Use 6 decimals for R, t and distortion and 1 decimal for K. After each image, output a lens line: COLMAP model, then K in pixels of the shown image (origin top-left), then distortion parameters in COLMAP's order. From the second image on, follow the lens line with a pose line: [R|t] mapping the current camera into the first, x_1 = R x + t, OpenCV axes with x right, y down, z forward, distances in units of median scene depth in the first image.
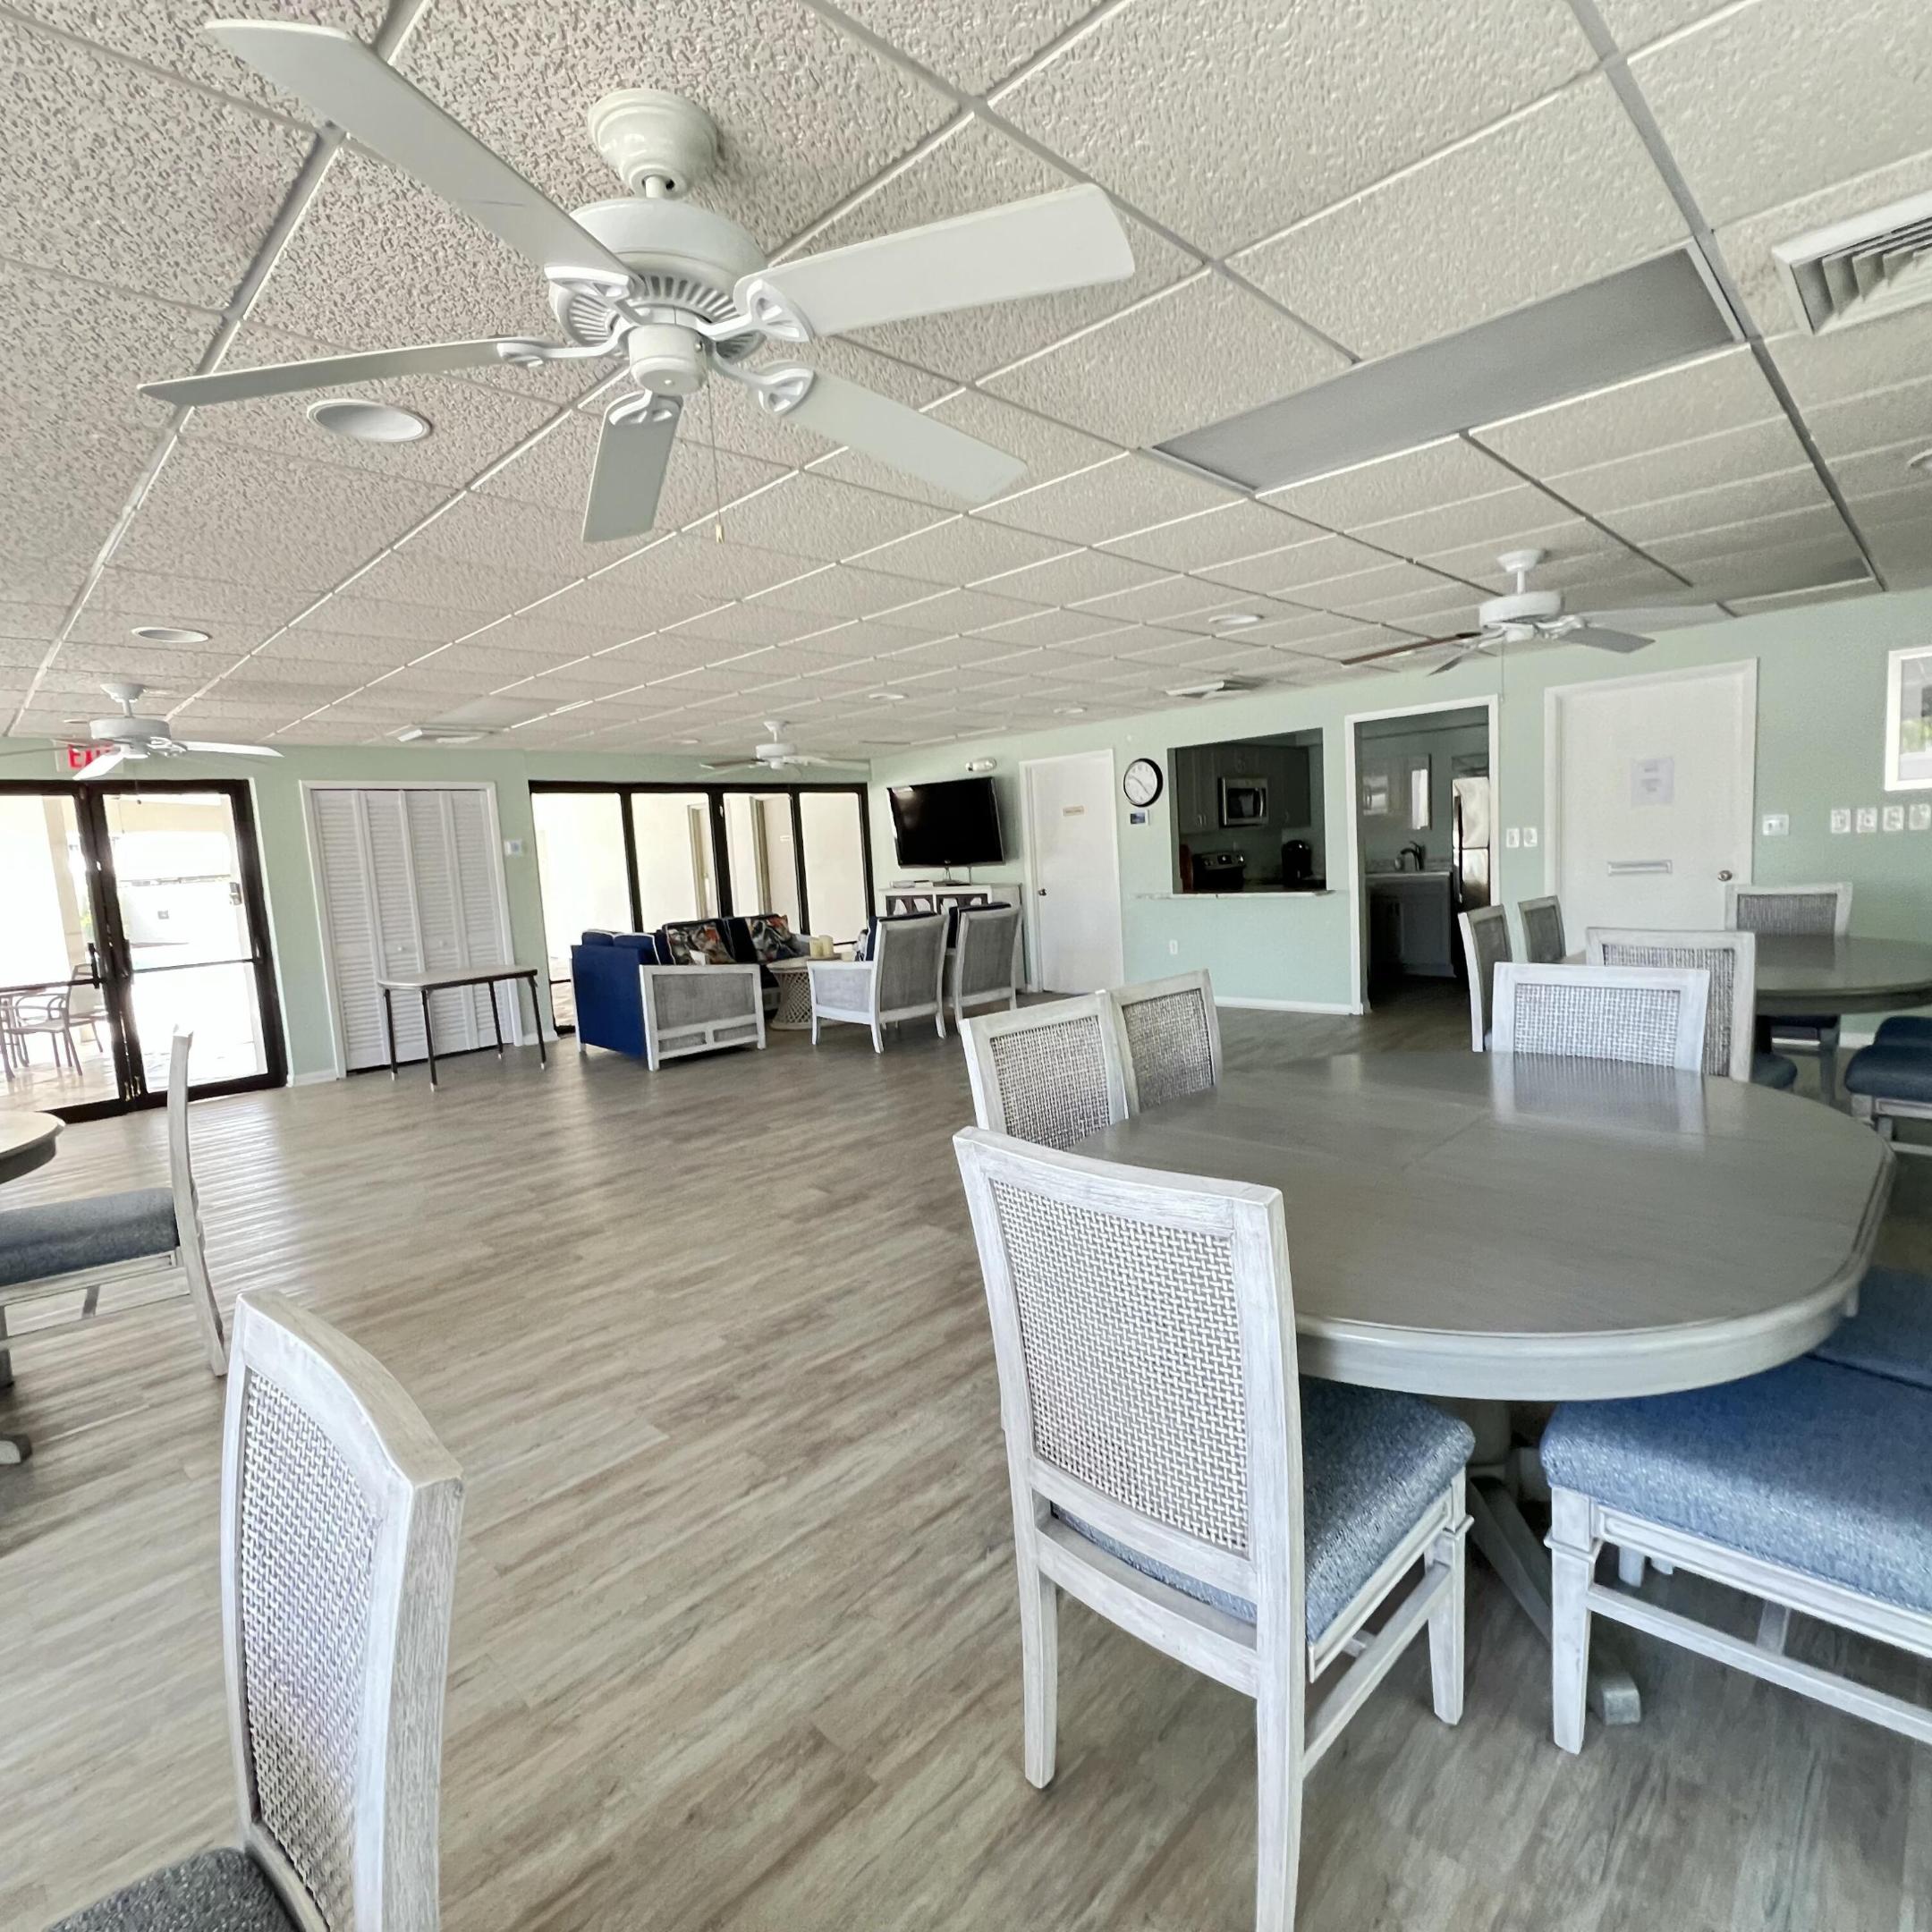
lens RADIAL K [[1036.3, 0, 961.7], [0, 1036.3, 967.4], [0, 0, 1]] dist [-0.001611, 0.001408]
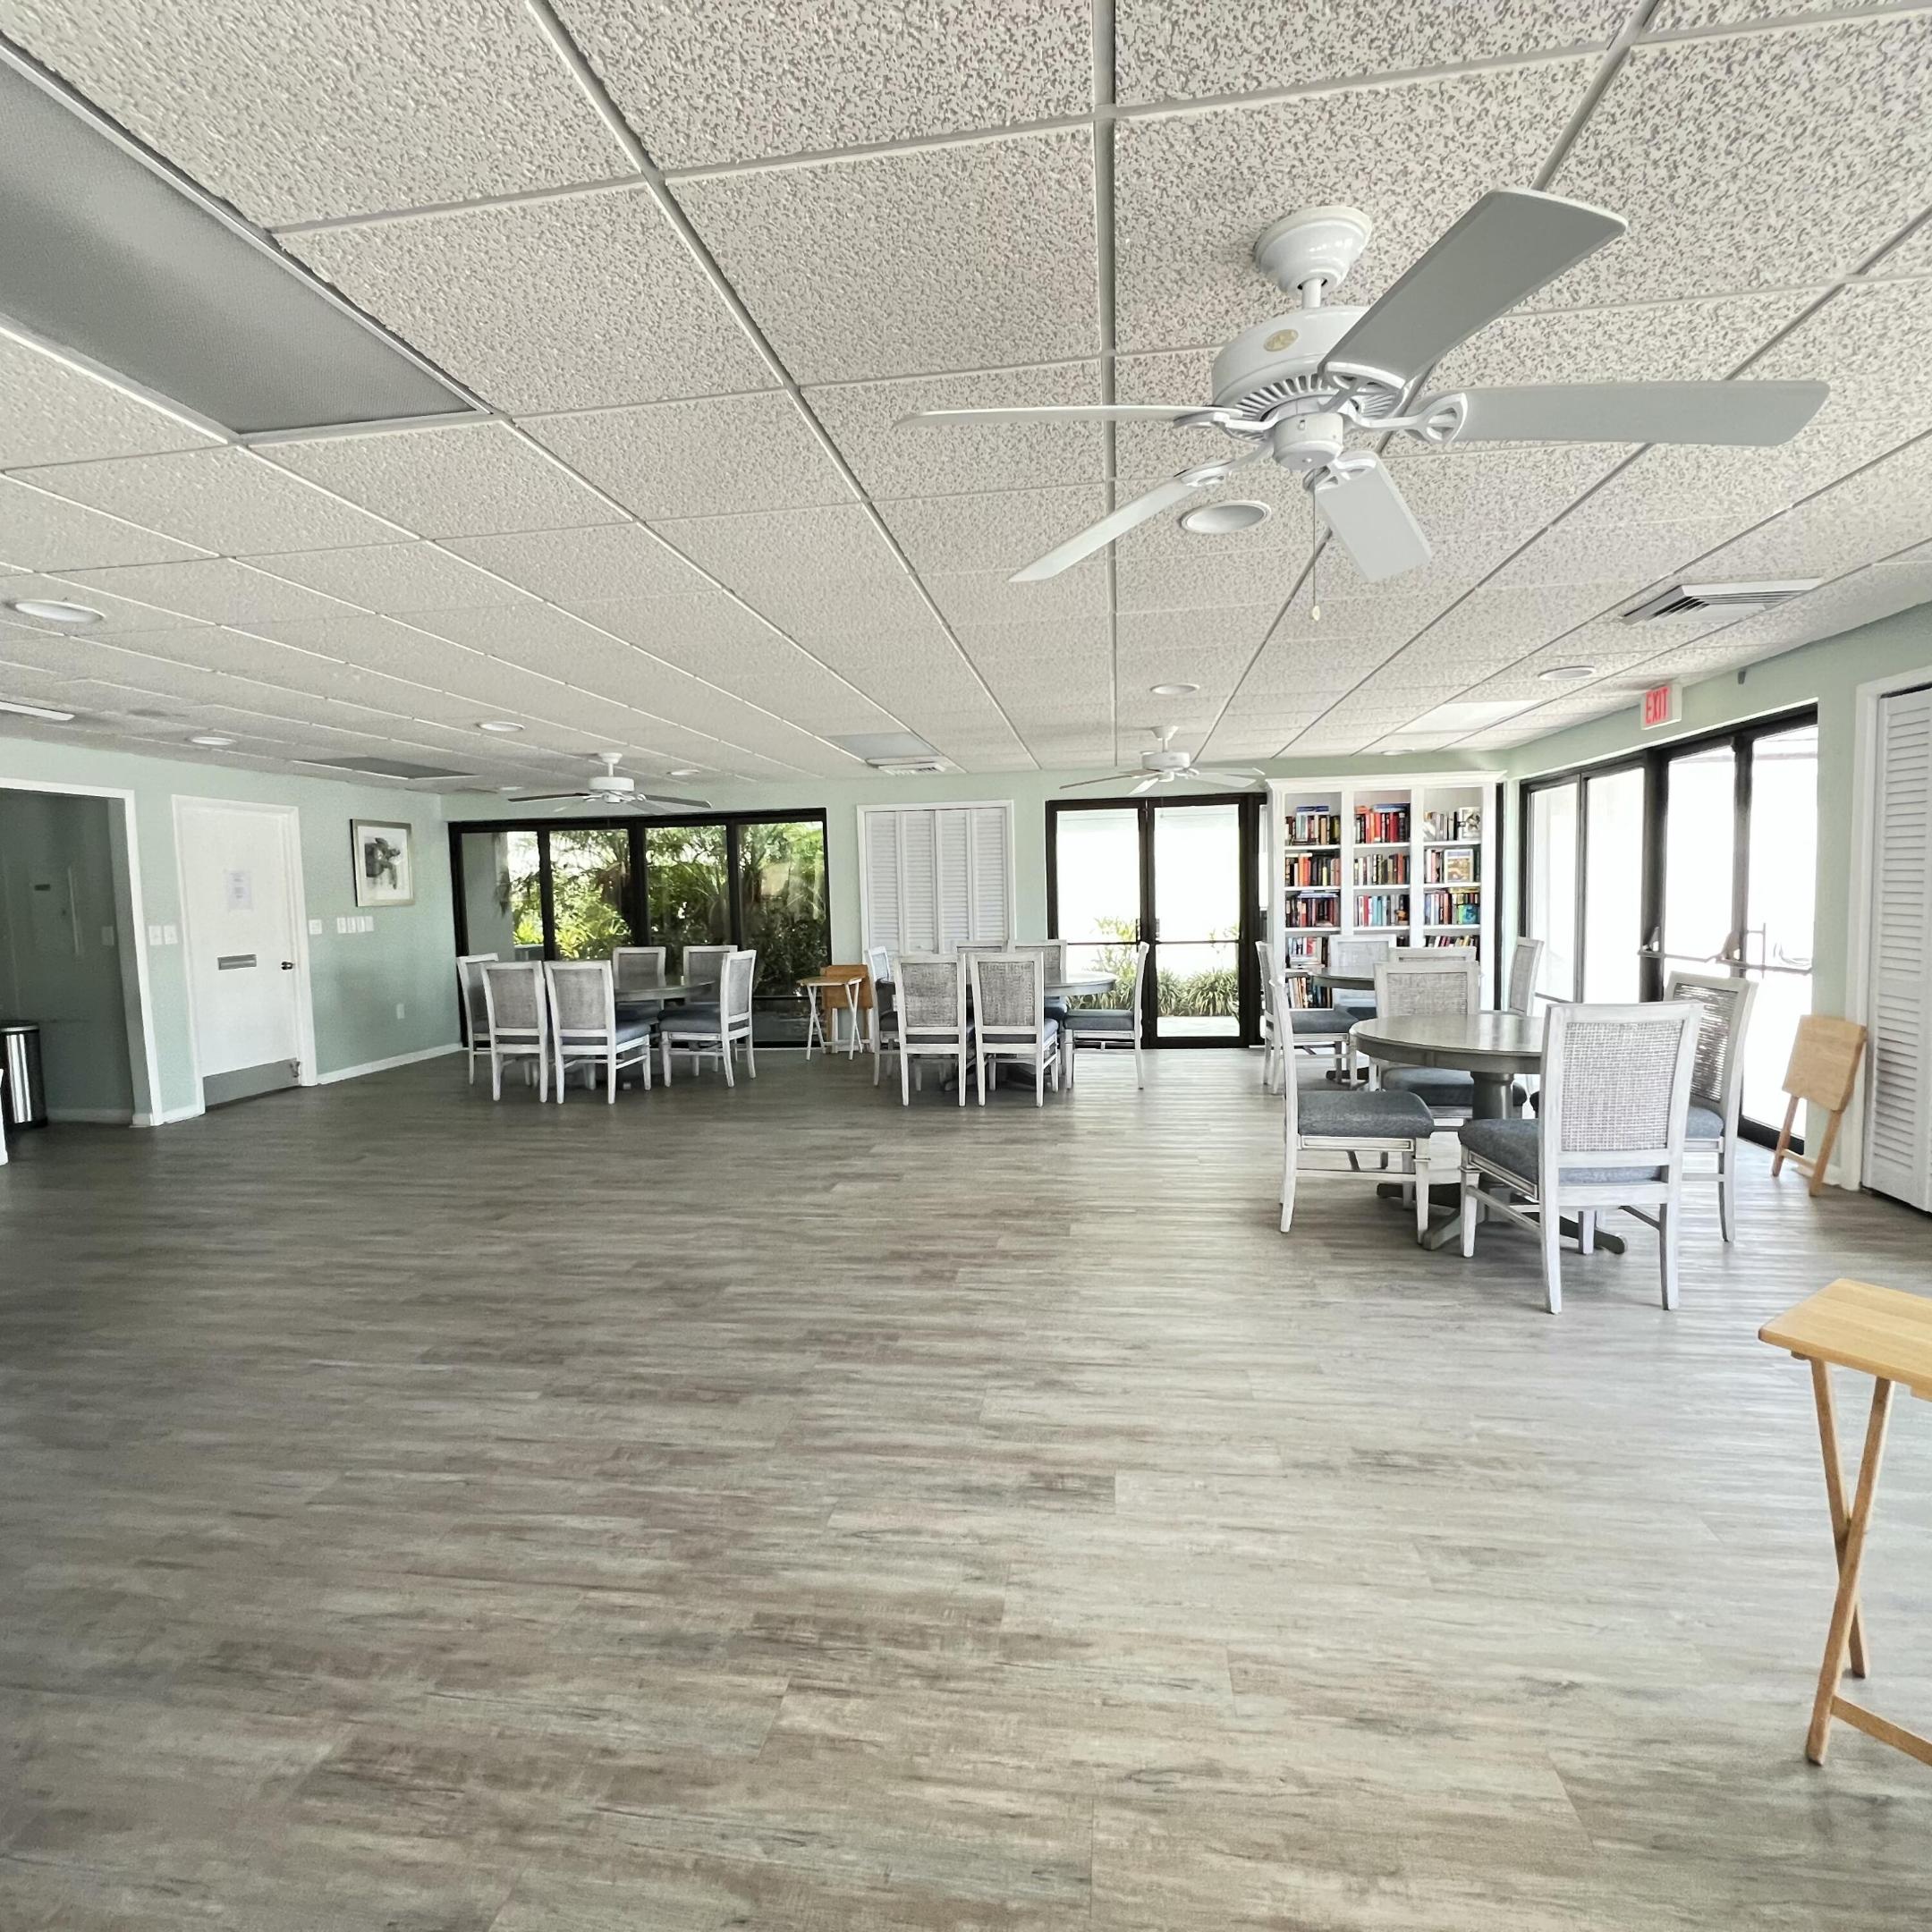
lens RADIAL K [[1036.3, 0, 961.7], [0, 1036.3, 967.4], [0, 0, 1]] dist [-0.001611, 0.001408]
pose [[-0.584111, 0.016487, 0.811507, -1.719274], [0.152054, 0.984316, 0.089449, -0.154355], [-0.797304, 0.175641, -0.577456, 2.250768]]
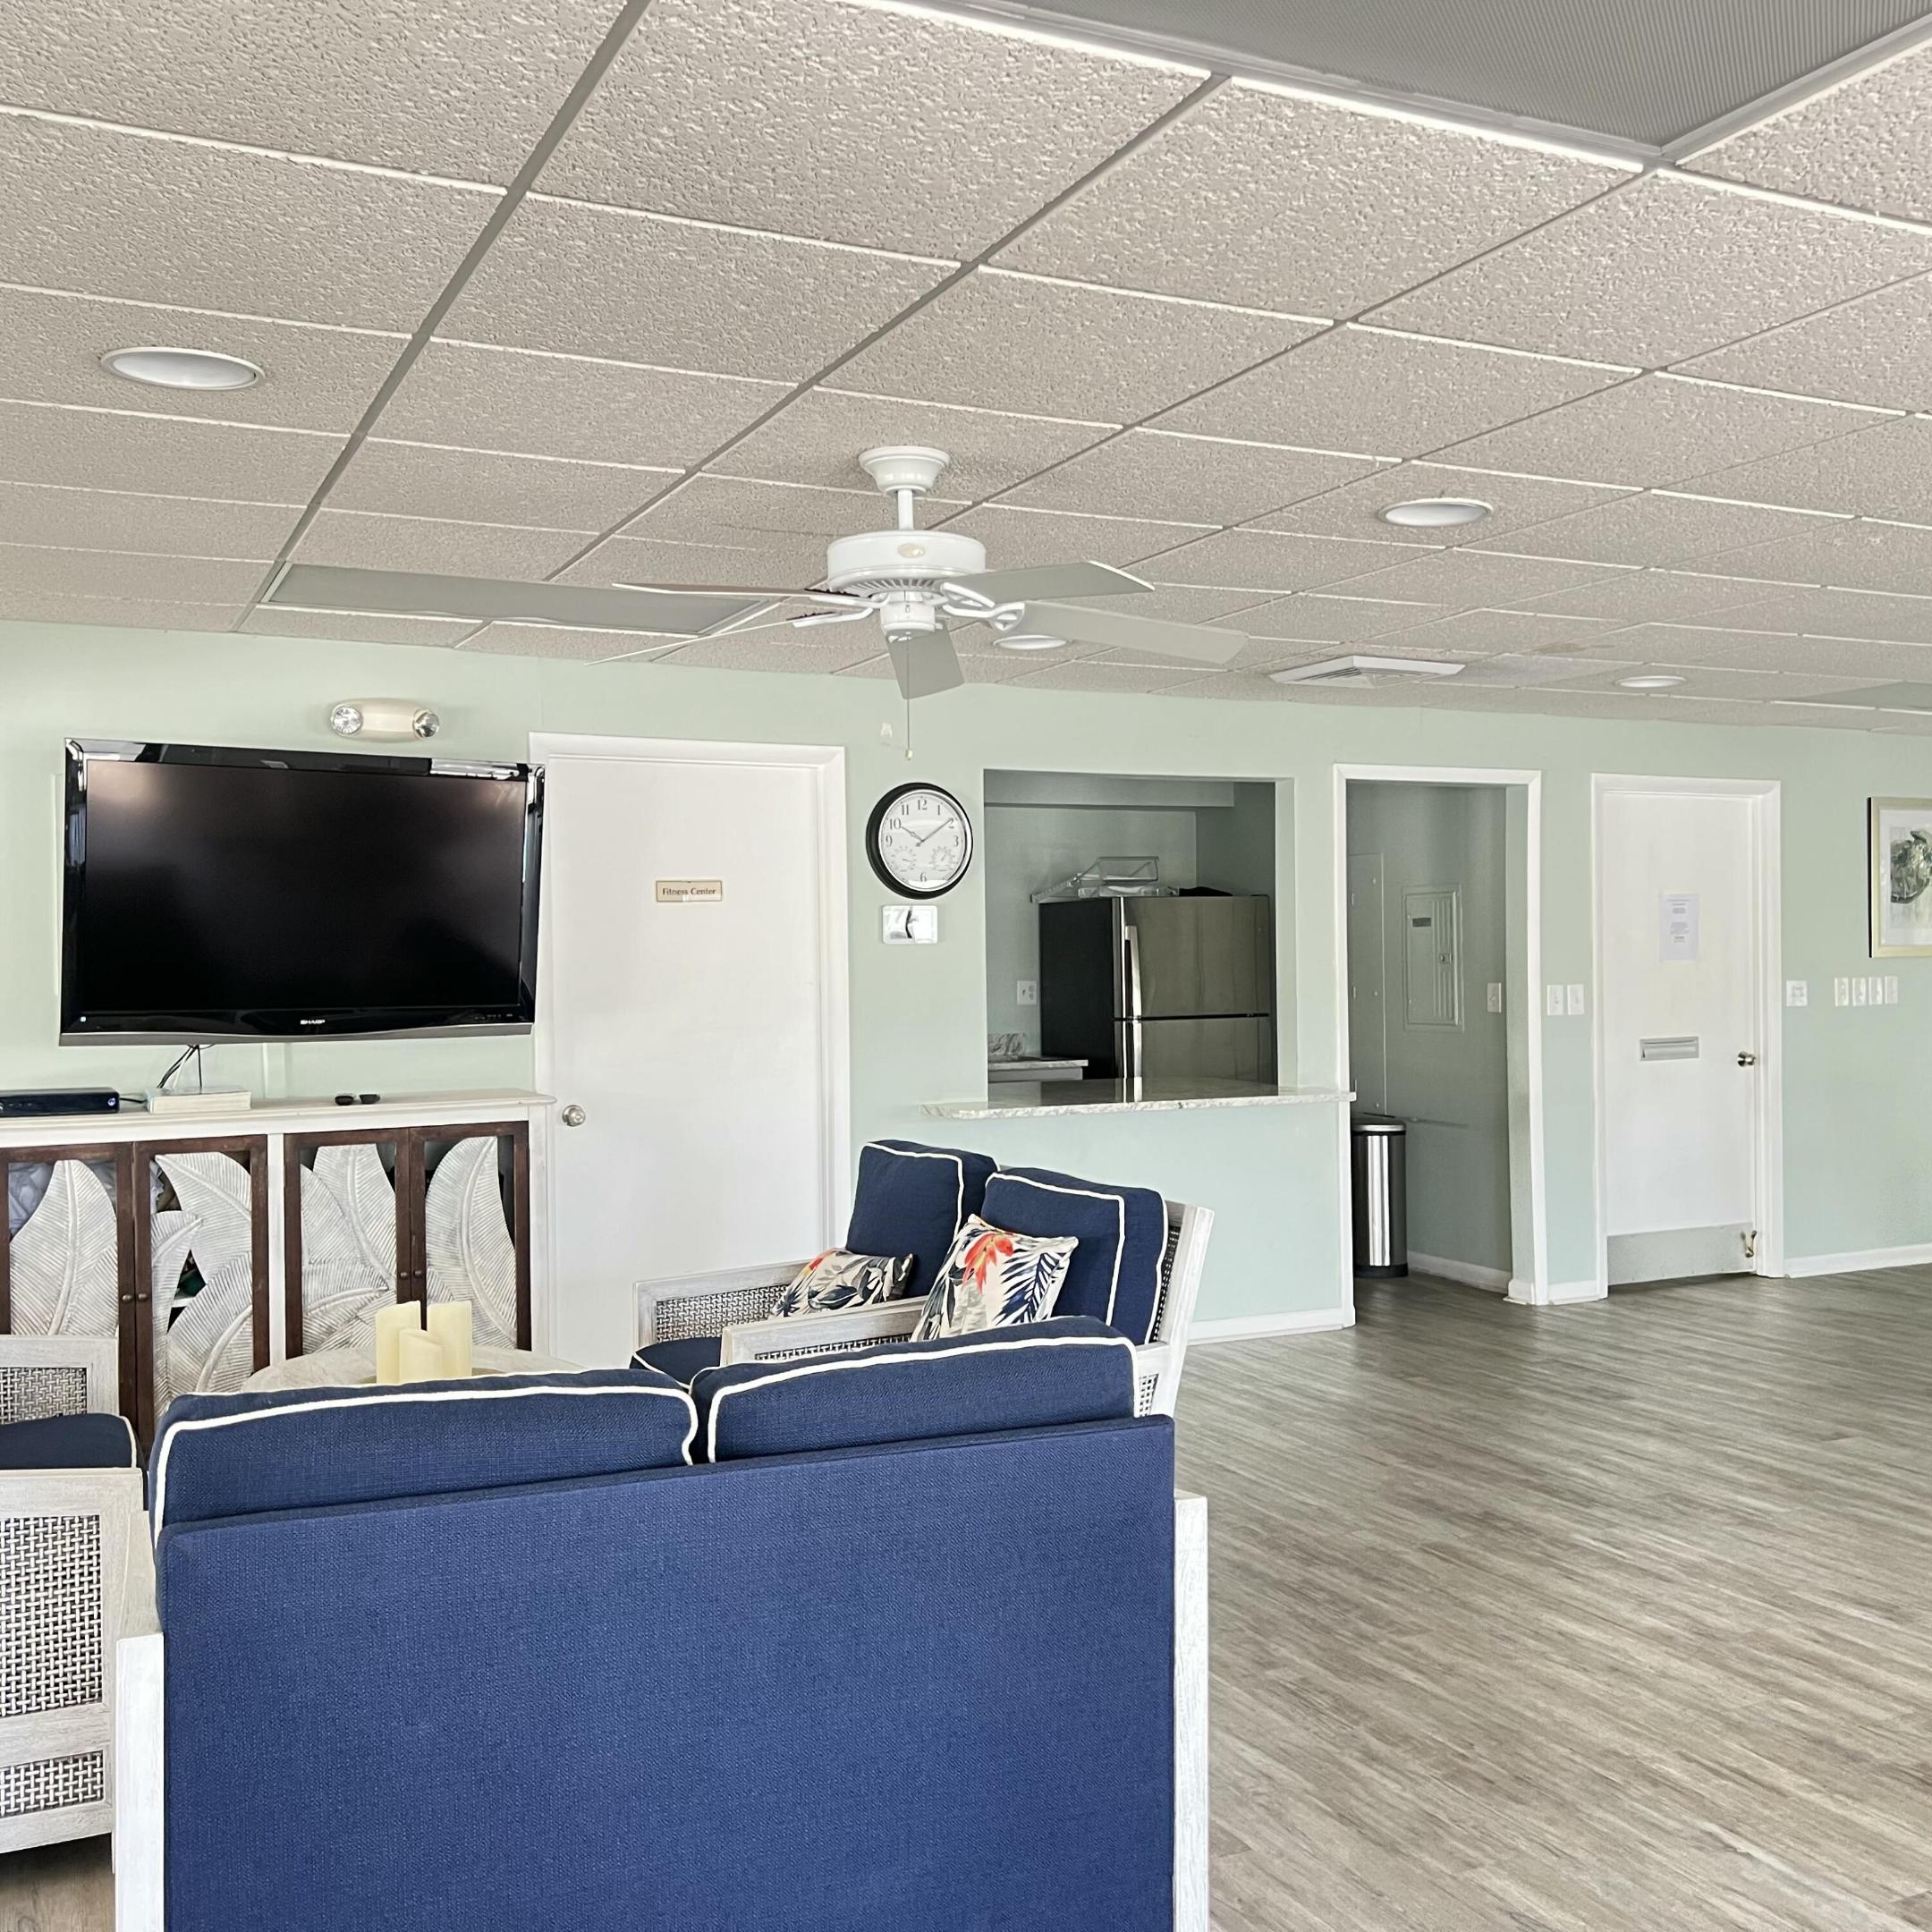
lens RADIAL K [[1939.5, 0, 967.8], [0, 1939.5, 959.8], [0, 0, 1]] dist [0.073064, -0.104669]
pose [[0.334474, 0.055146, 0.940790, -1.634218], [0.095672, 0.991142, -0.092112, -0.174079], [-0.937536, 0.120816, 0.326235, 2.209640]]
